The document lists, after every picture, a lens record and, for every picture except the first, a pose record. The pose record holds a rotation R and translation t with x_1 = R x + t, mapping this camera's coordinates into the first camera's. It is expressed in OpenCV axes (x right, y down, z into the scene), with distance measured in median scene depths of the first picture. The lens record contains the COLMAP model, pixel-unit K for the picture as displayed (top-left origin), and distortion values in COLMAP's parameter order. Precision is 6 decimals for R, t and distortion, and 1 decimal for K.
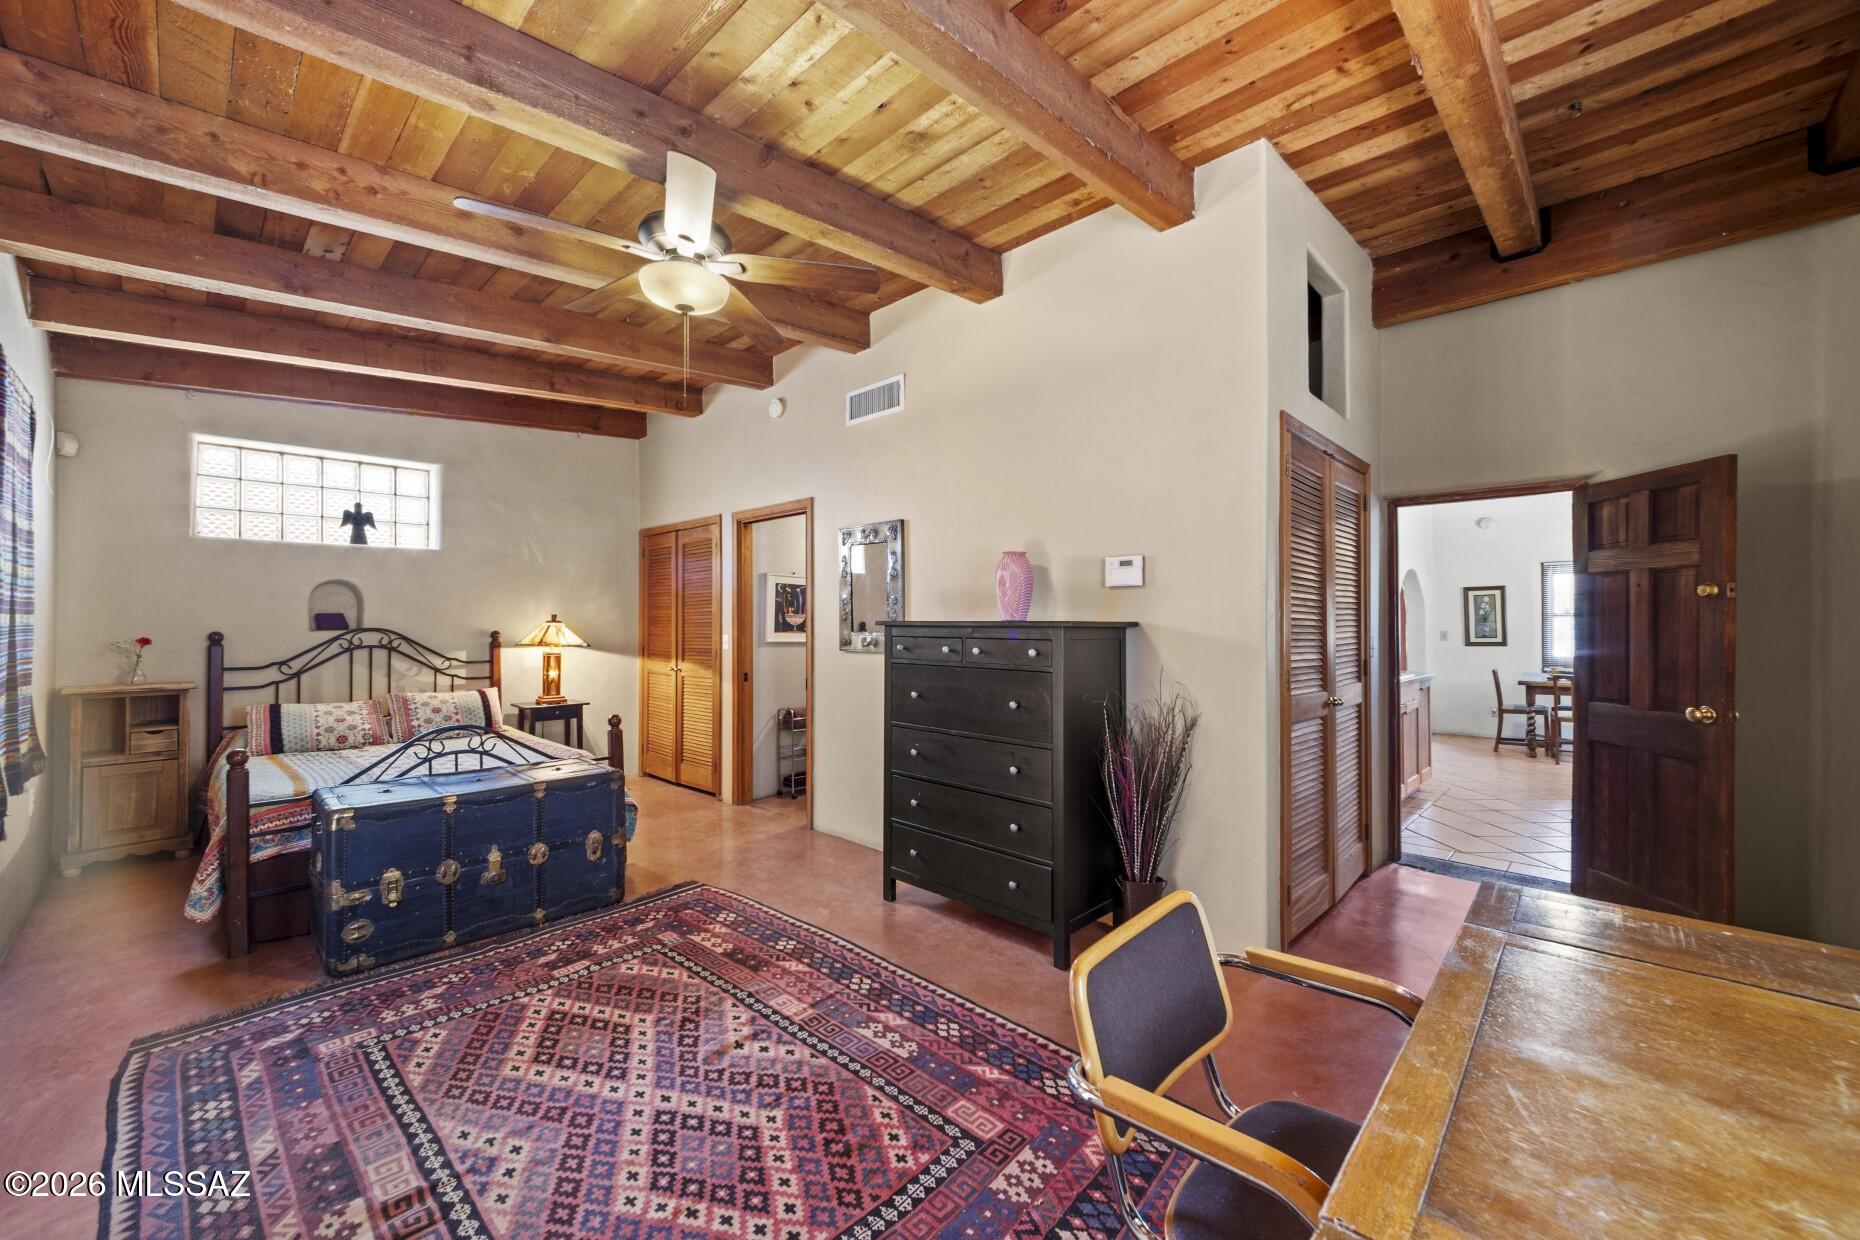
lens RADIAL K [[724.7, 0, 968.0], [0, 724.7, 614.8], [0, 0, 1]] dist [-0.046668, 0.008652]
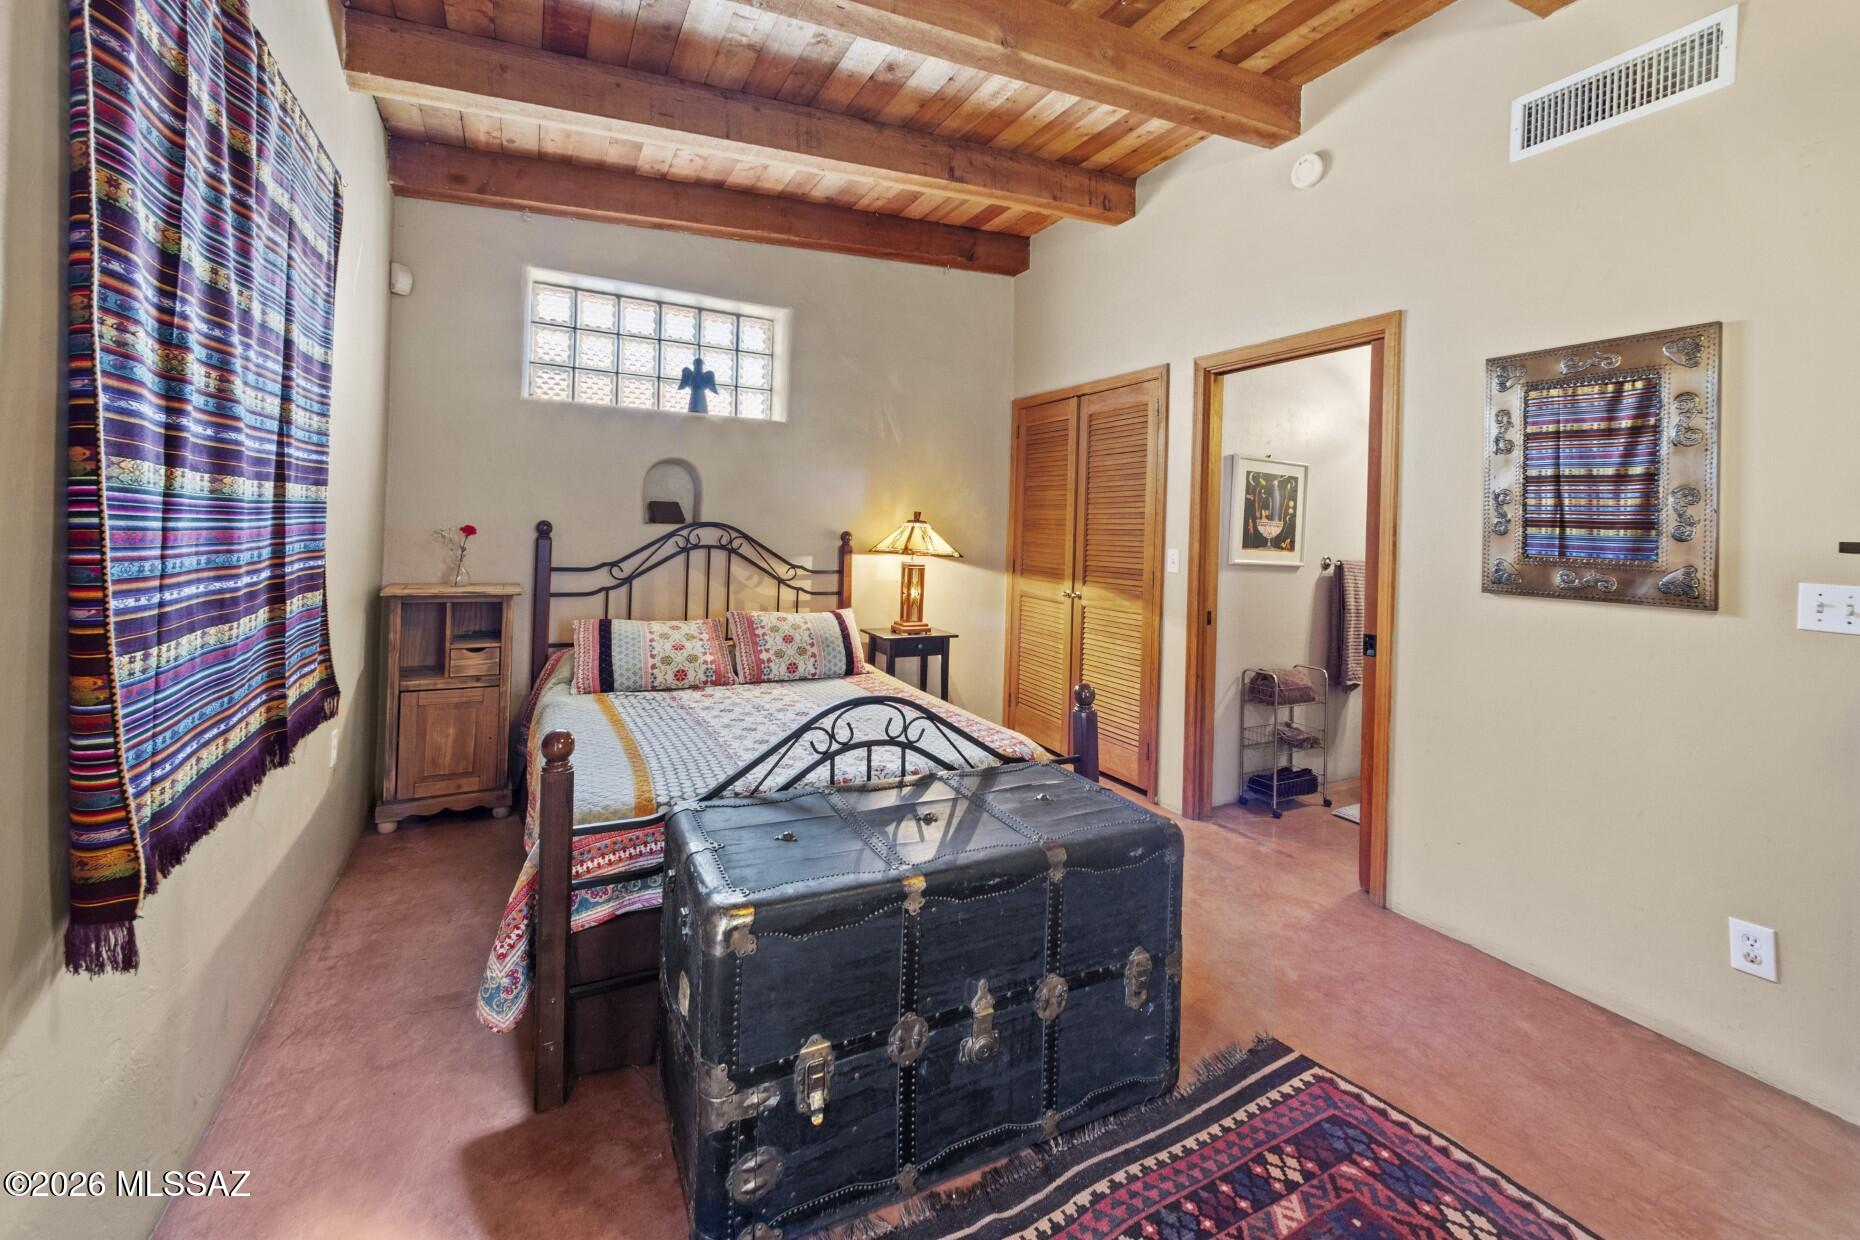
lens RADIAL K [[757.5, 0, 929.2], [0, 757.5, 528.6], [0, 0, 1]] dist [-0.019218, -0.000317]
pose [[0.933379, 0.033742, -0.357303, -0.361664], [-0.031407, 0.999431, 0.012335, 0.008891], [0.357516, -0.000292, 0.933907, 0.347189]]
